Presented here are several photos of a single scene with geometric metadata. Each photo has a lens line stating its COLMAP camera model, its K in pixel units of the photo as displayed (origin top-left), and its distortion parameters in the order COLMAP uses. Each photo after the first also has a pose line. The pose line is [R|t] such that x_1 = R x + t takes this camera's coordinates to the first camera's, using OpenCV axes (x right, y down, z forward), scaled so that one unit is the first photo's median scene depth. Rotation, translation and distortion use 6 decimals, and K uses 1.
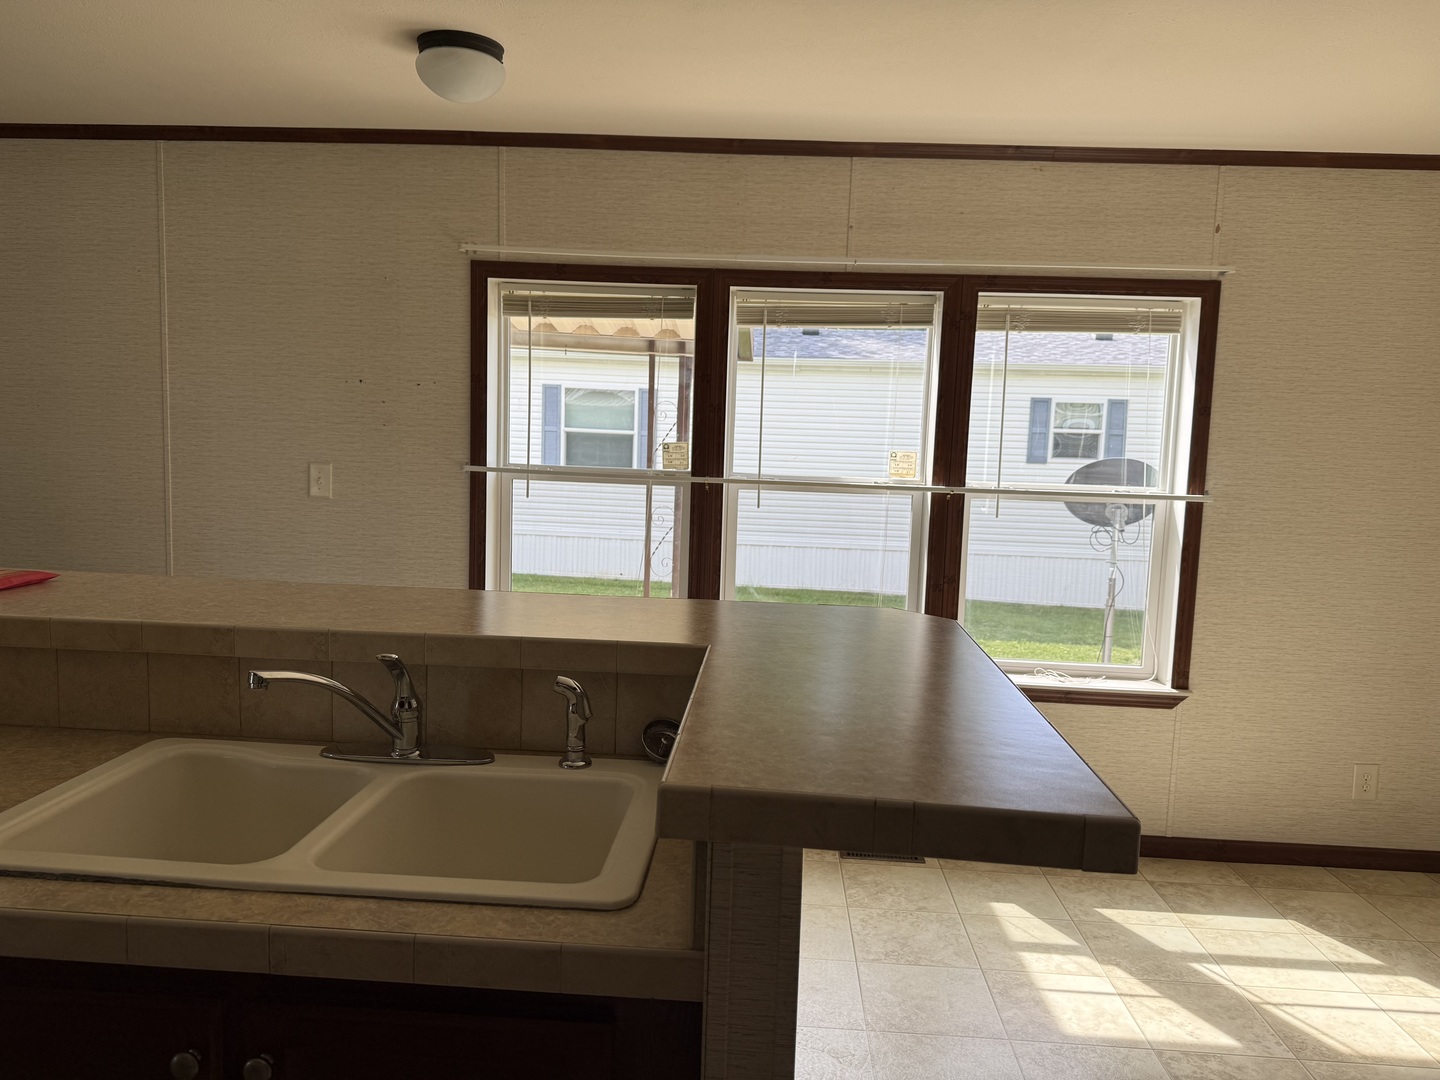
lens RADIAL K [[1005.2, 0, 720.0], [0, 1005.2, 540.0], [0, 0, 1]] dist [0.026591, -0.030968]
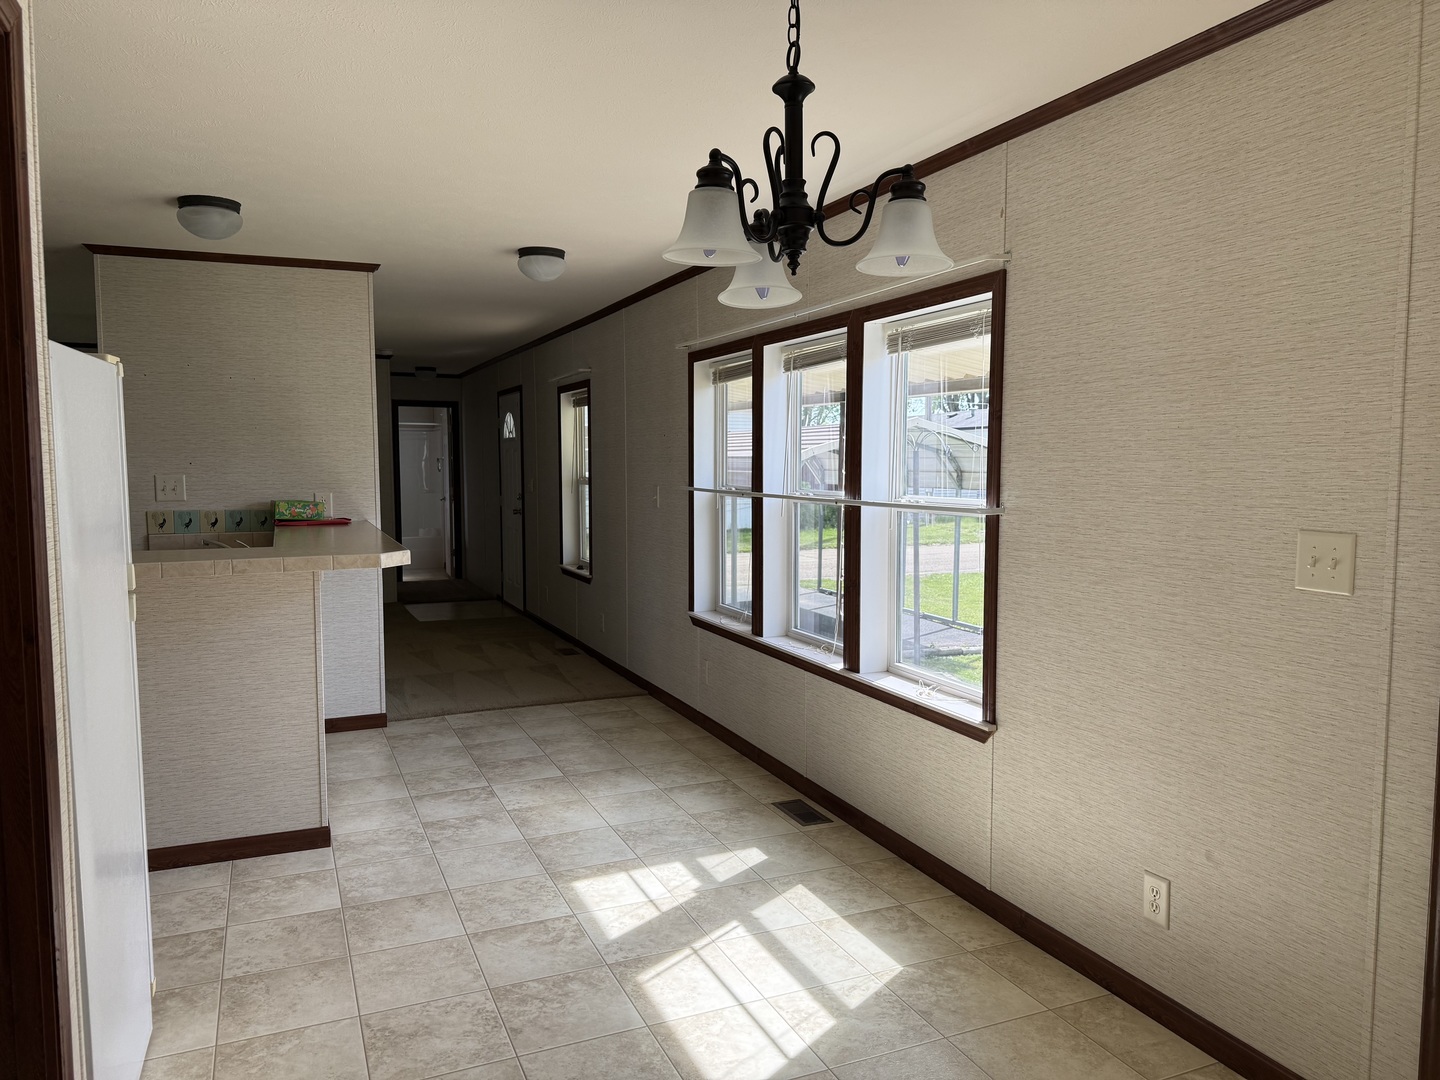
lens RADIAL K [[1000.0, 0, 708.1], [0, 1000.0, 539.7], [0, 0, 1]] dist [0.154745, -0.233969]
pose [[0.448146, 0.036028, -0.893234, 1.170285], [-0.076408, 0.997075, 0.001881, 0.002138], [0.890689, 0.067407, 0.449588, 0.365083]]
